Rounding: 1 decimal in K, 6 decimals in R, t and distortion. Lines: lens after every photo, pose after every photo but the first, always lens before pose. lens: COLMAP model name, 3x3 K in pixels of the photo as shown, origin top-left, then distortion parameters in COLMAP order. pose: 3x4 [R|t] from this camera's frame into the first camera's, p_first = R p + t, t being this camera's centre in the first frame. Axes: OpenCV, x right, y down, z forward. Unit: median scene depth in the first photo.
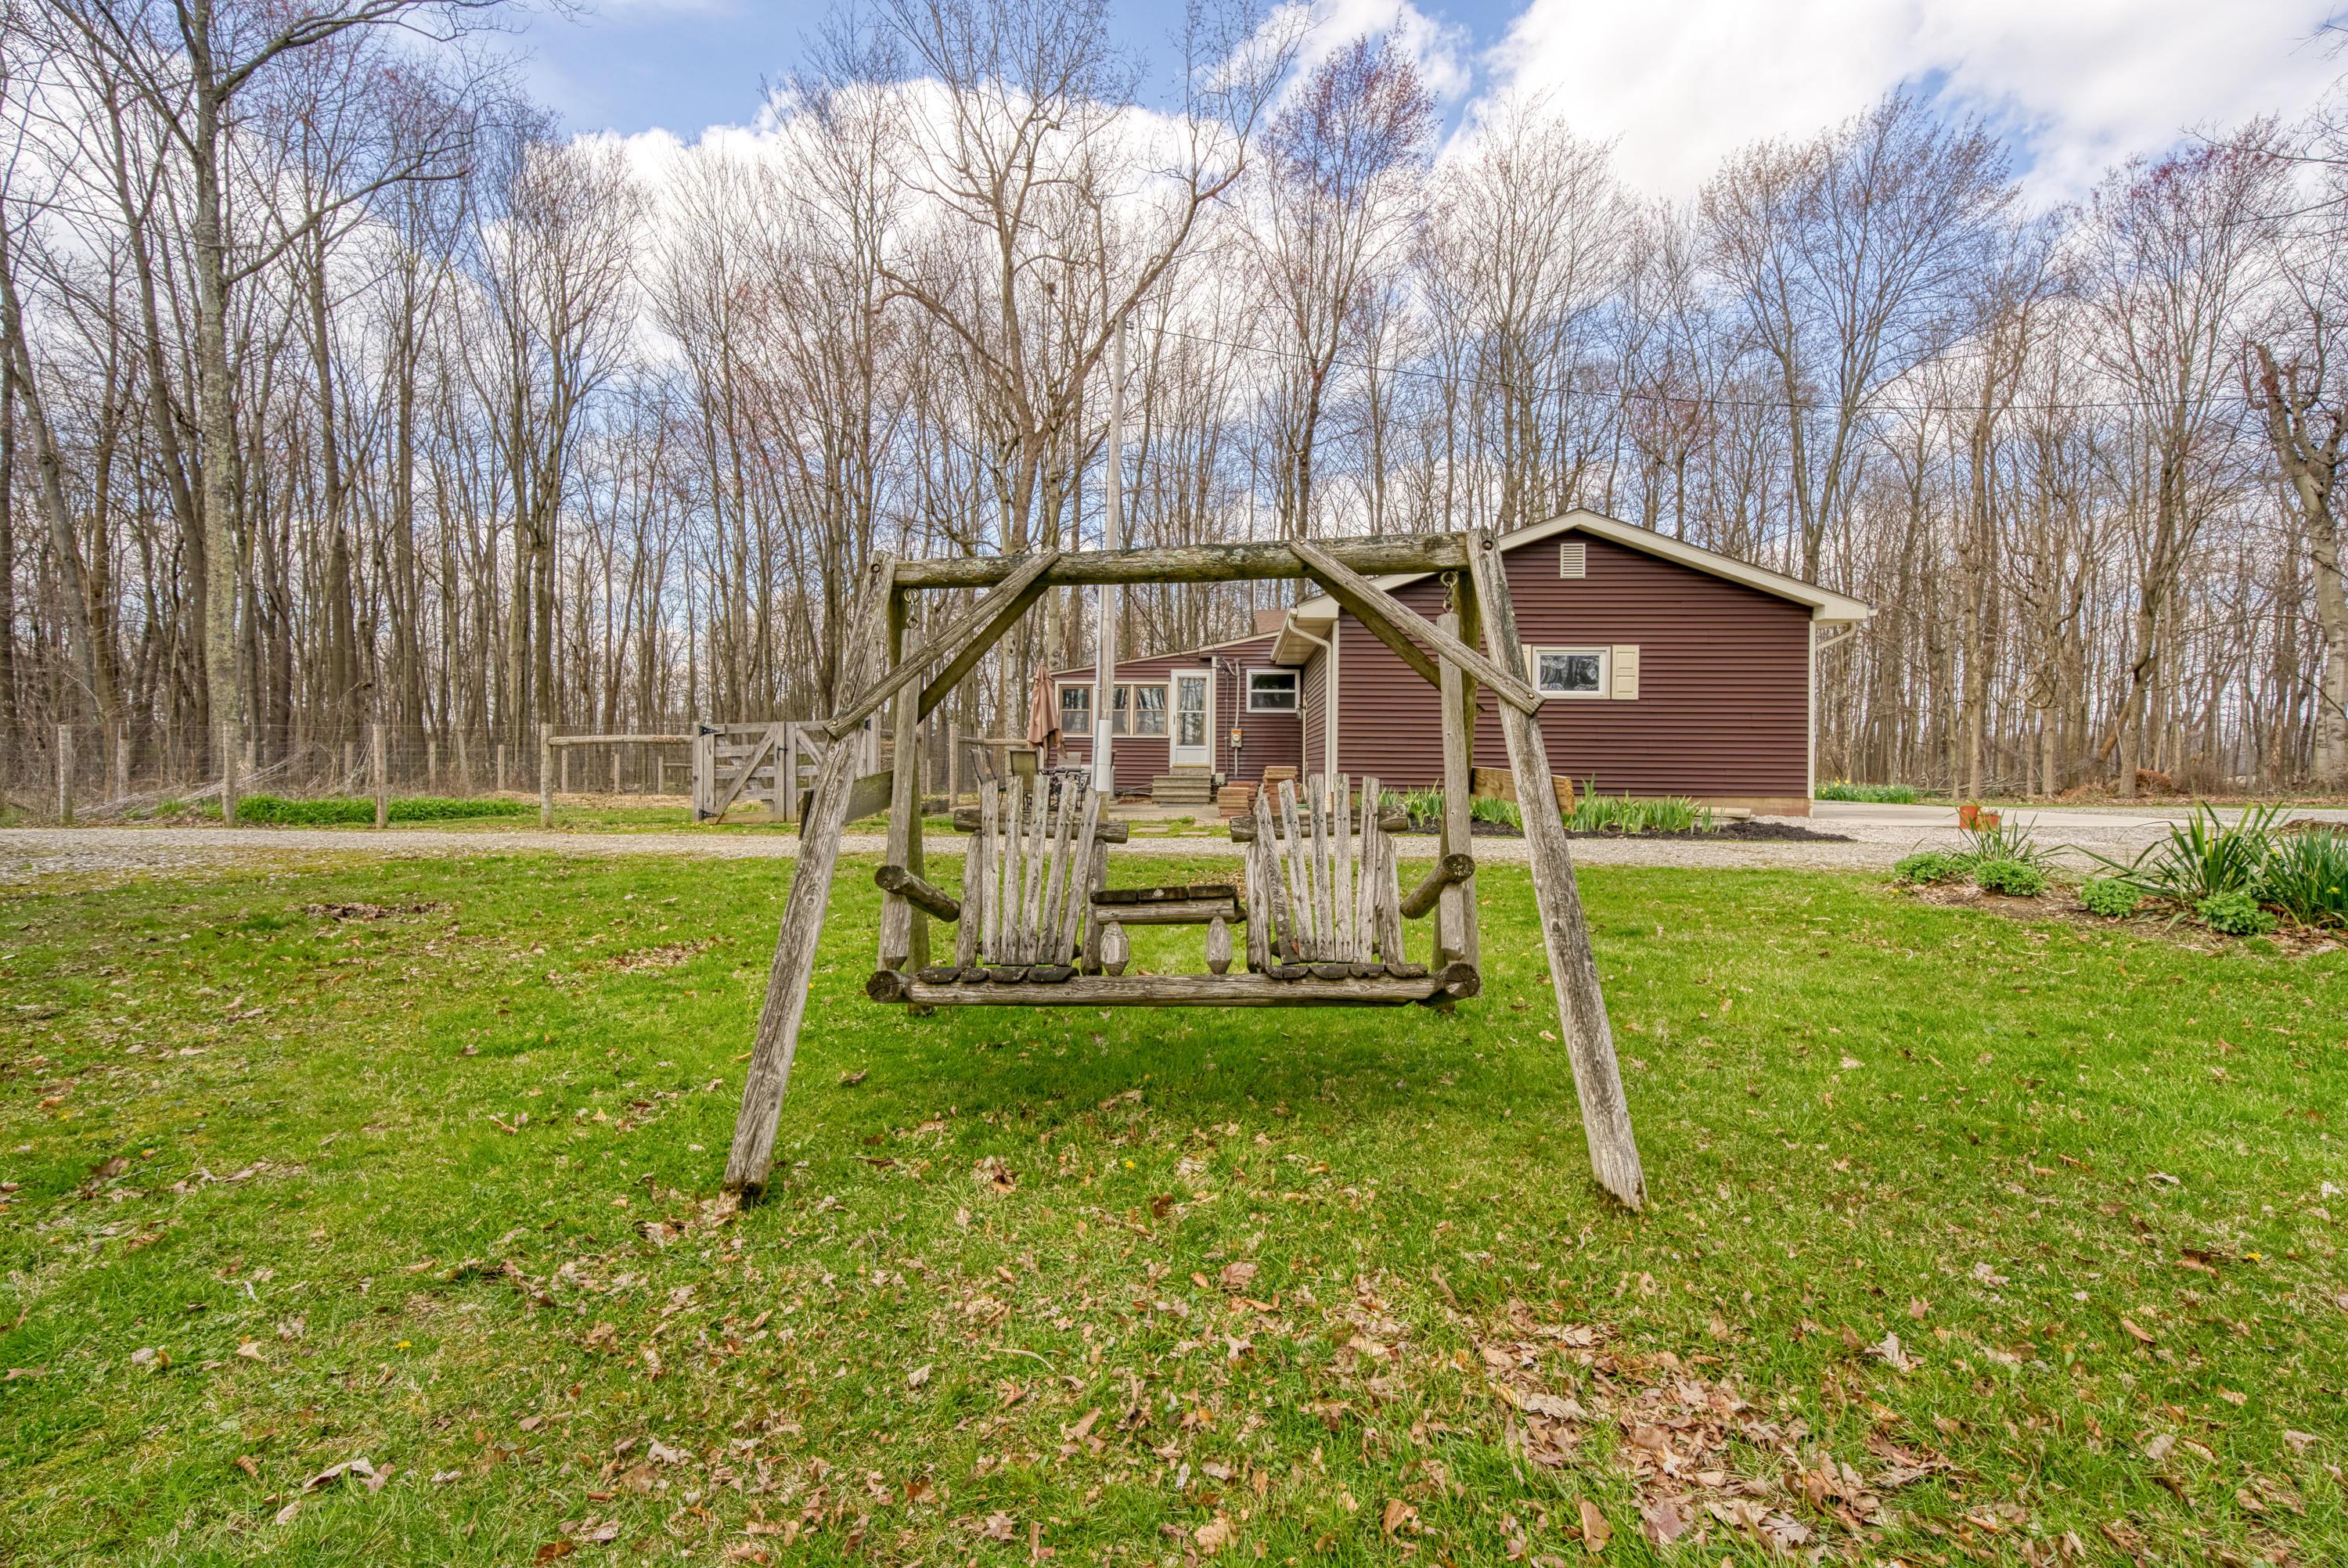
lens RADIAL K [[1055.5, 0, 1162.1], [0, 1055.5, 777.8], [0, 0, 1]] dist [0.009901, 0.002905]
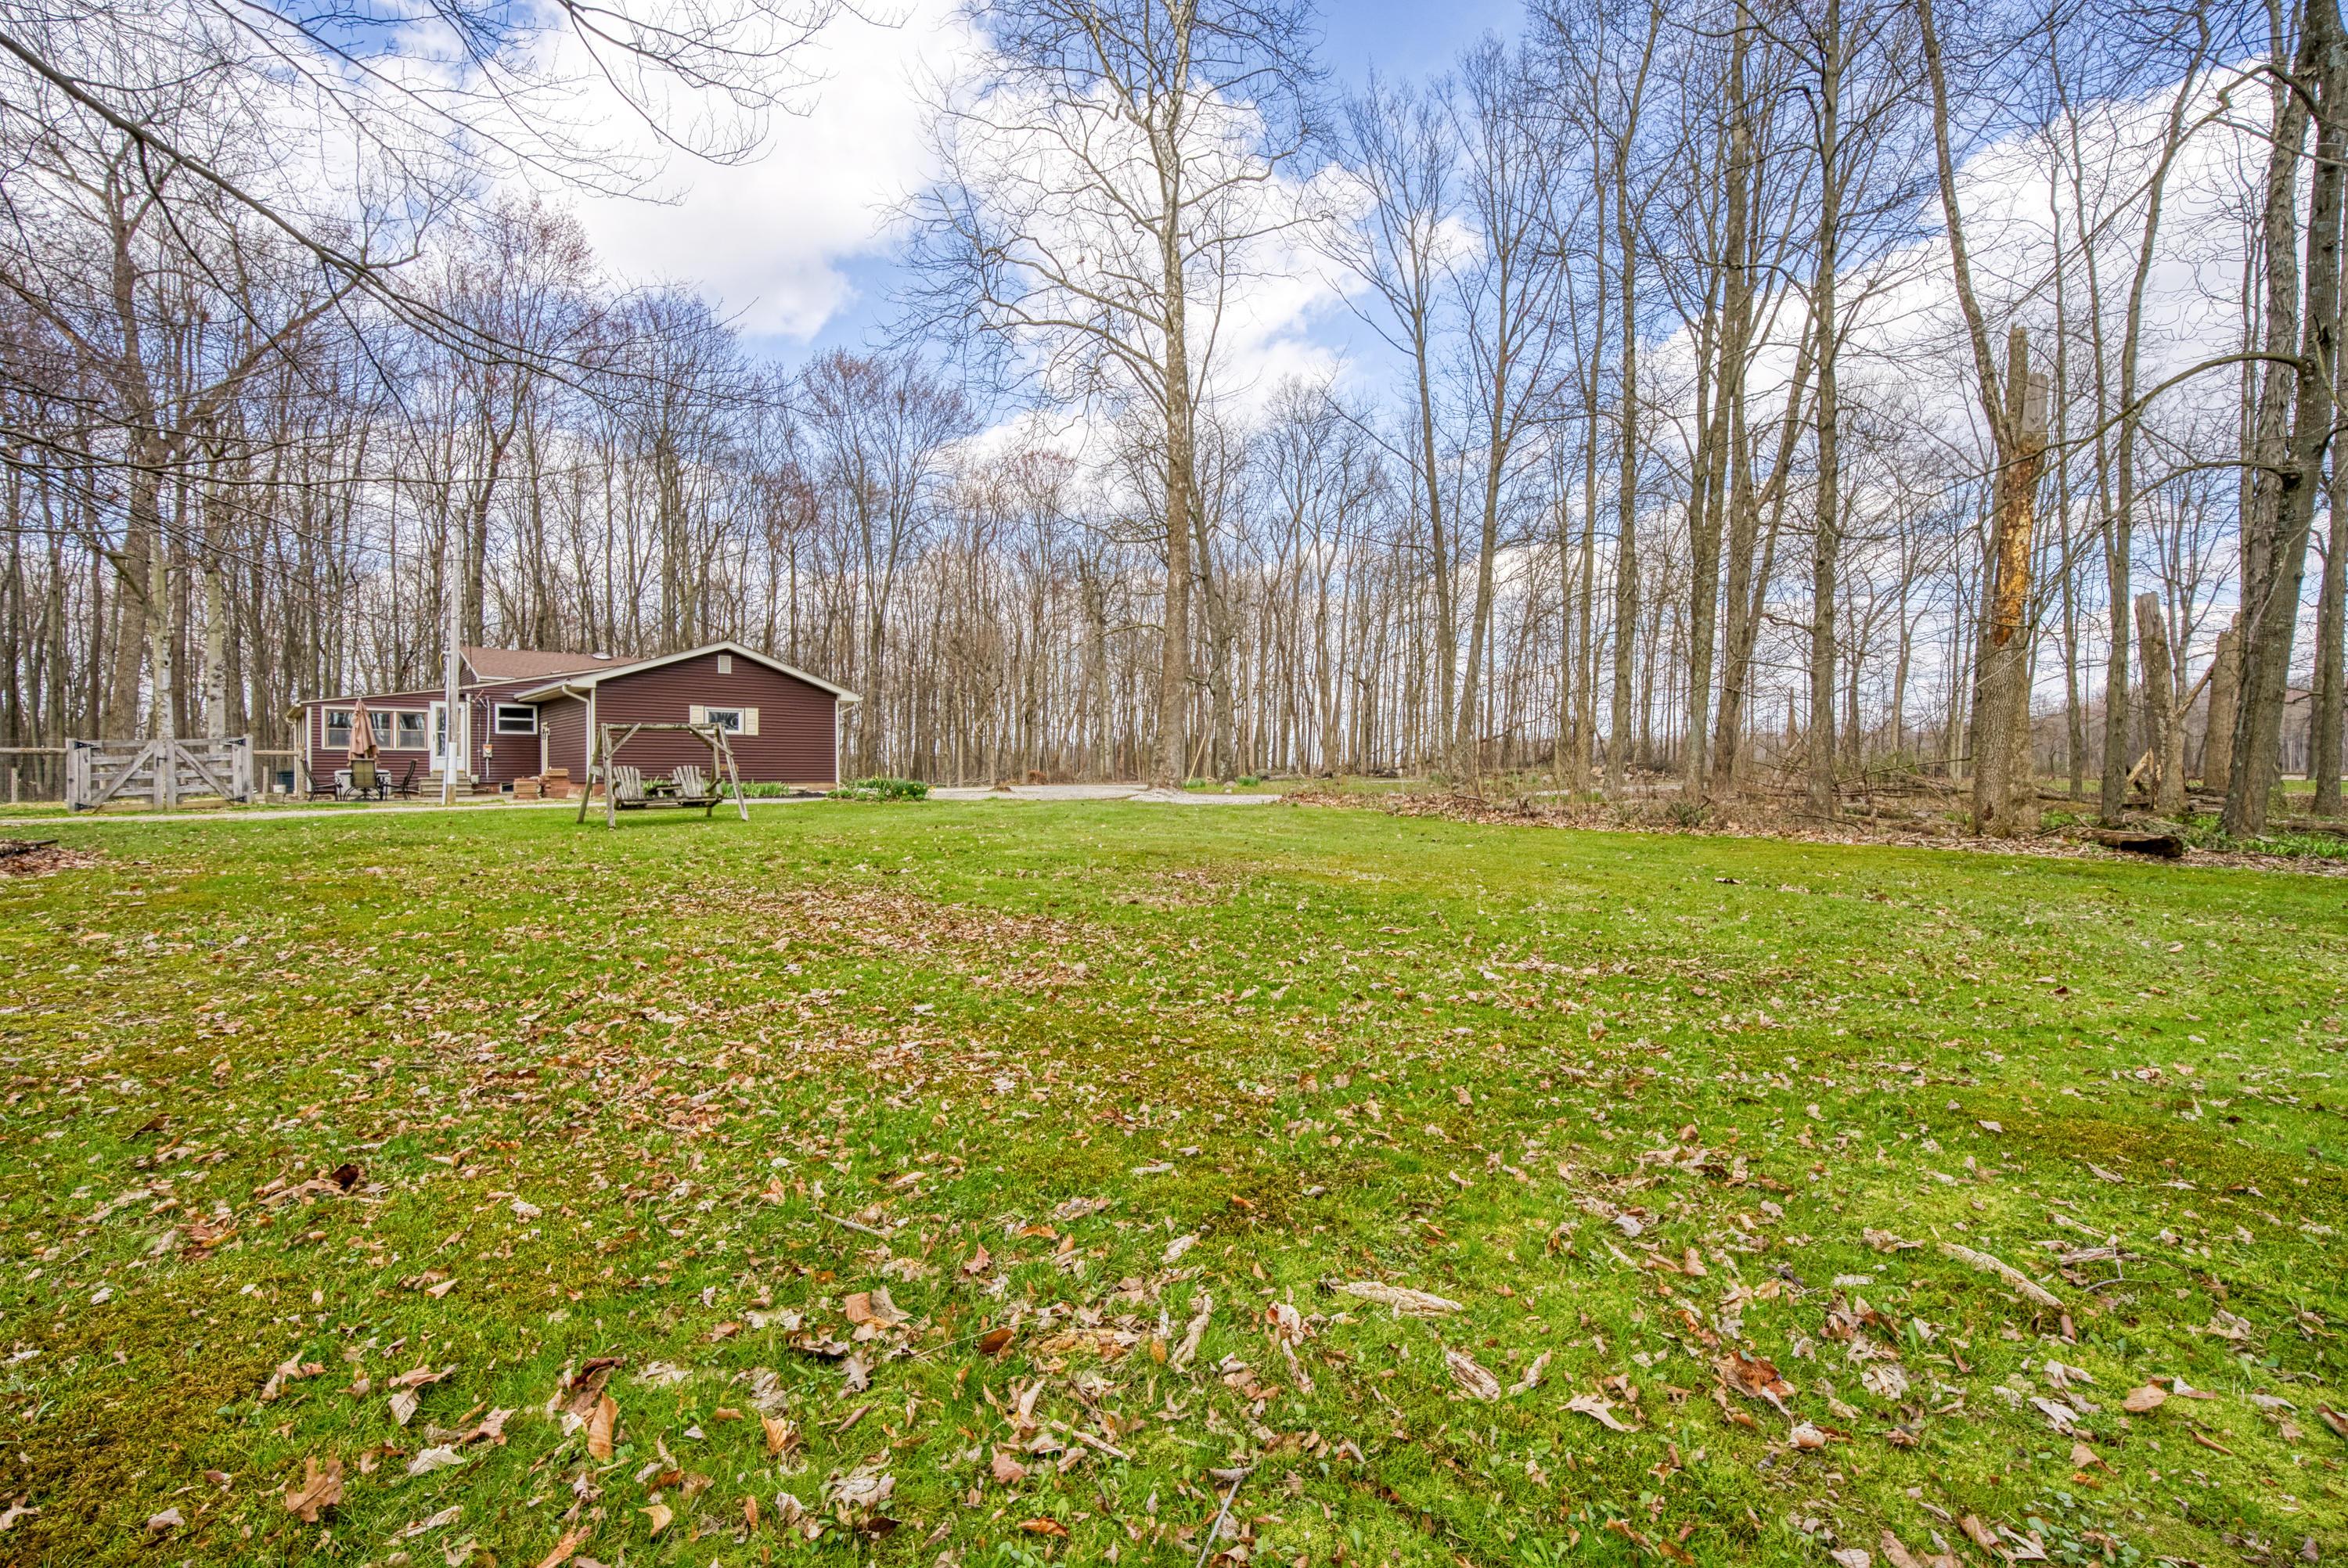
lens RADIAL K [[1055.5, 0, 1174.0], [0, 1055.5, 777.0], [0, 0, 1]] dist [0.009901, 0.002905]
pose [[0.711556, -0.010549, 0.702550, -0.353323], [0.016876, 0.999855, -0.002079, 0.020887], [-0.702427, 0.013336, 0.711631, -0.867546]]
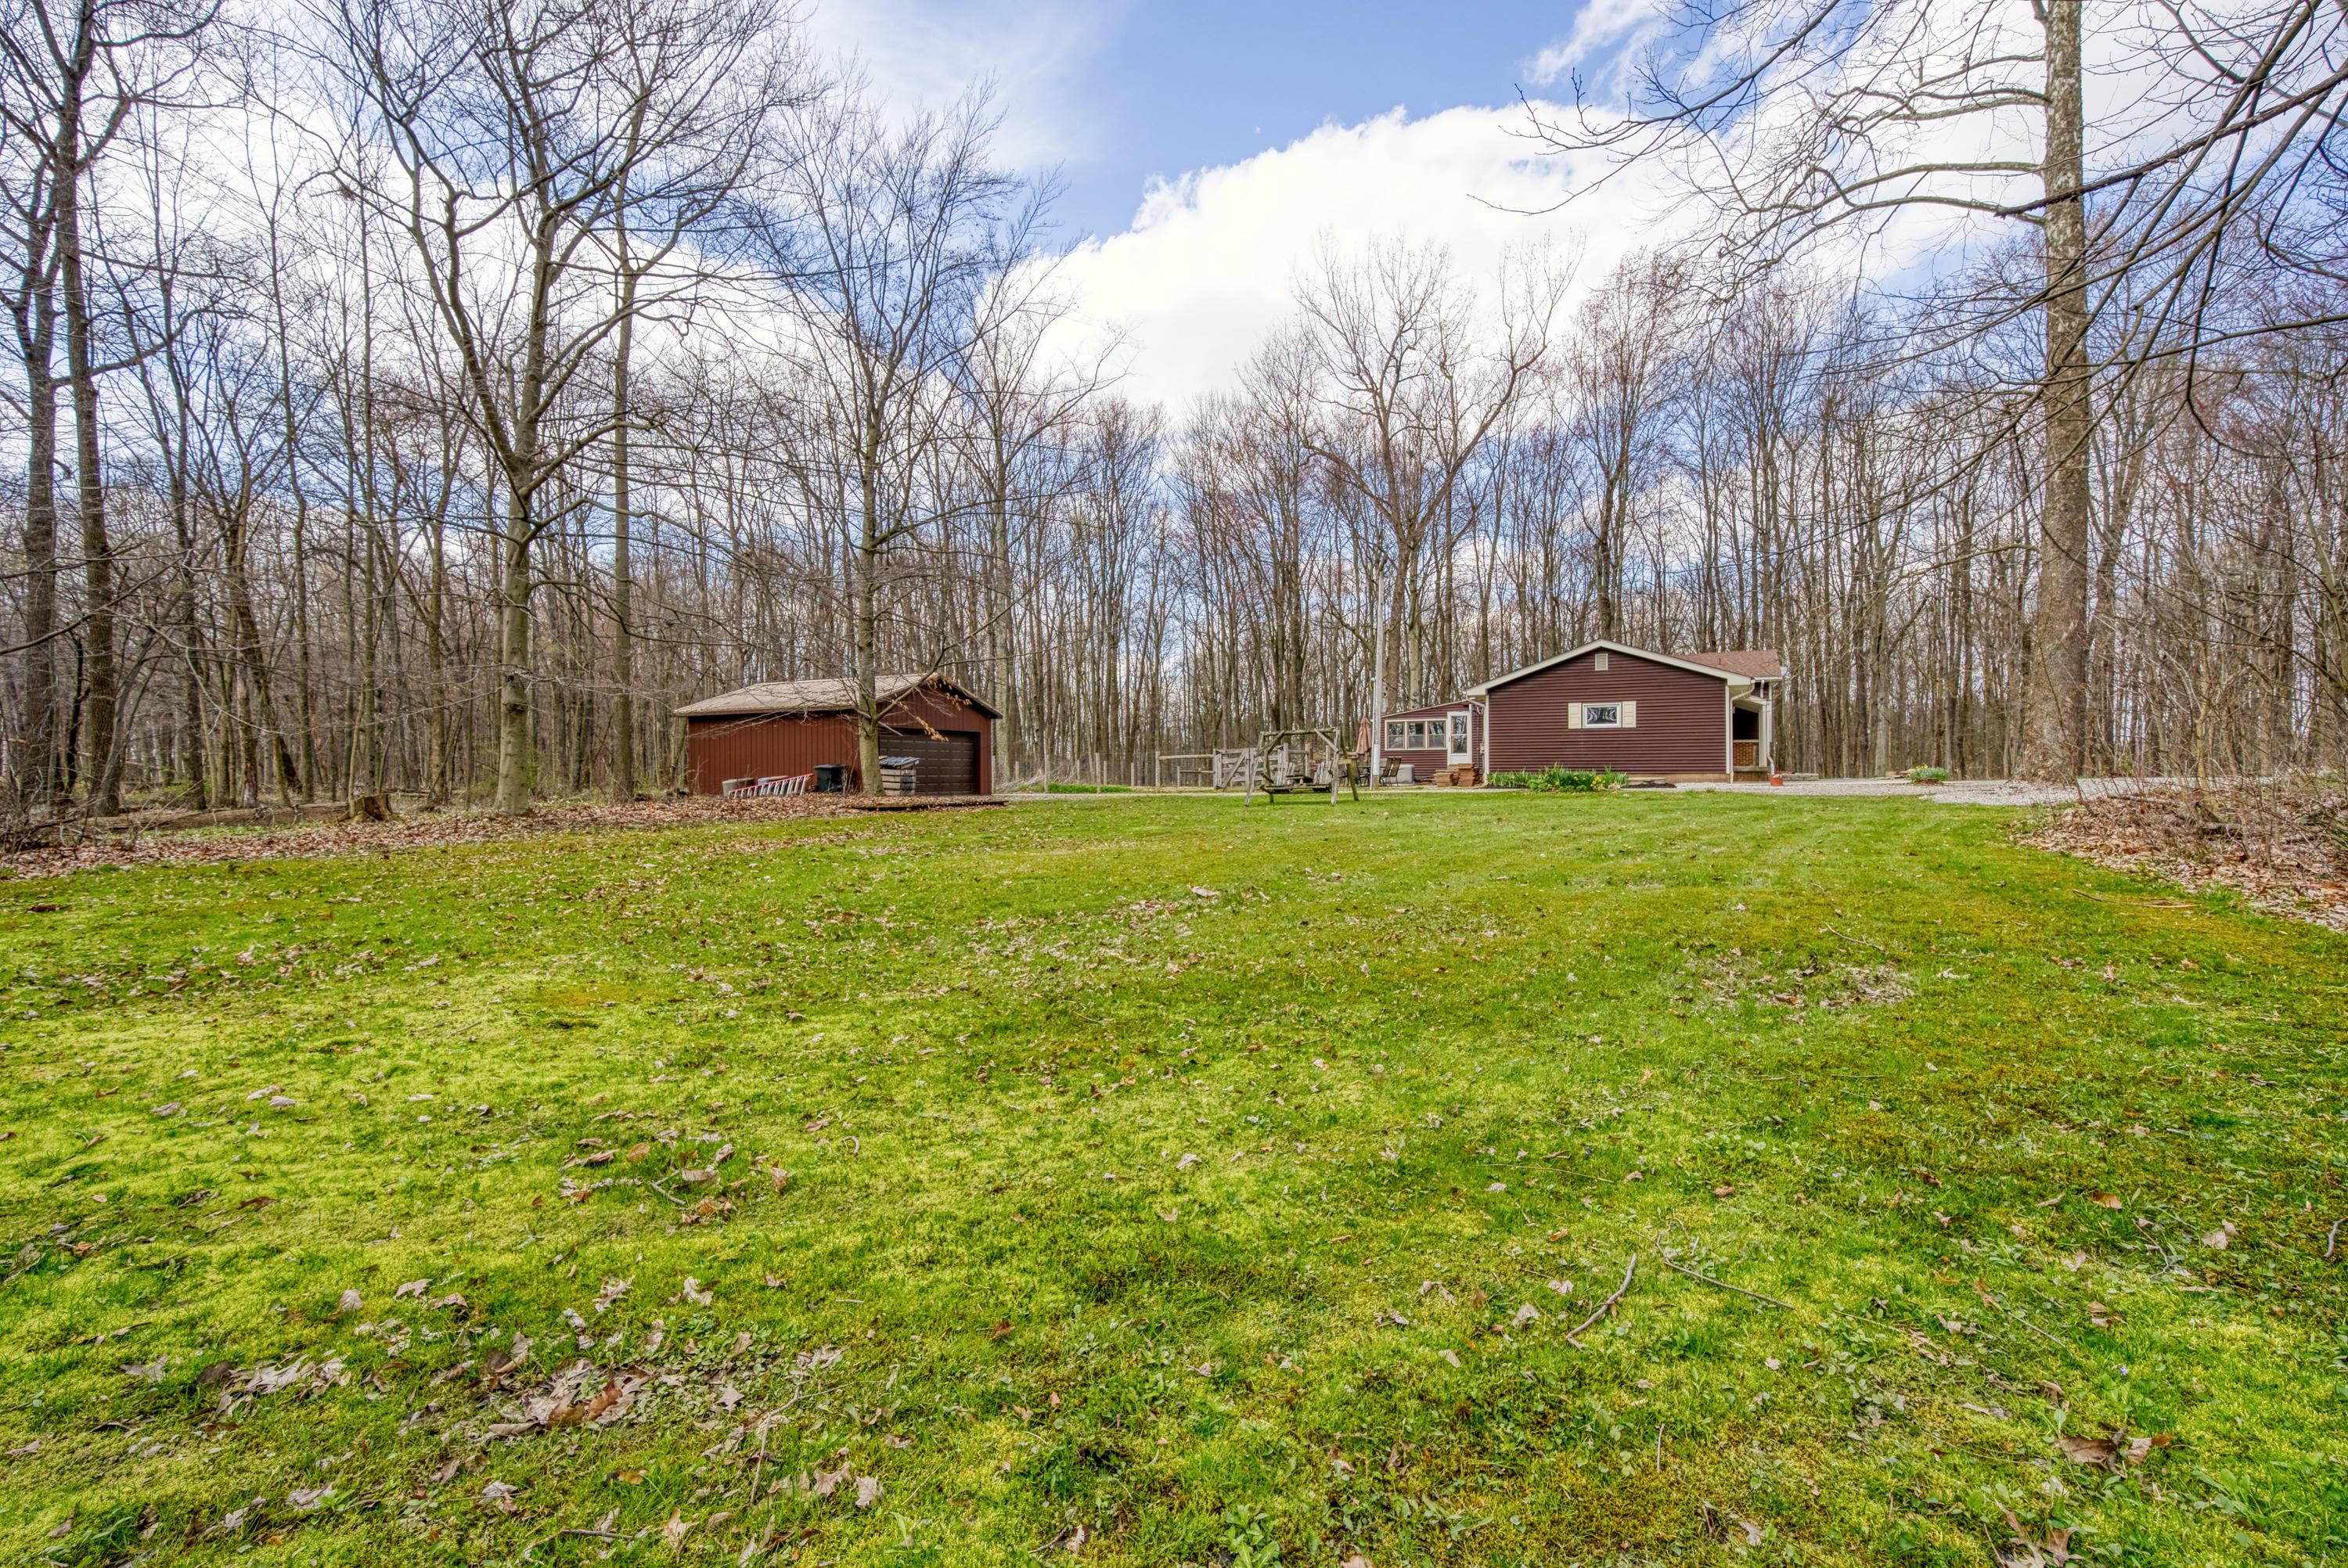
lens RADIAL K [[1055.5, 0, 1165.6], [0, 1055.5, 780.6], [0, 0, 1]] dist [0.009901, 0.002905]
pose [[0.913779, -0.011741, -0.406043, 0.384813], [0.009034, 0.999922, -0.008583, 0.034668], [0.406112, 0.004175, 0.913814, -1.097725]]
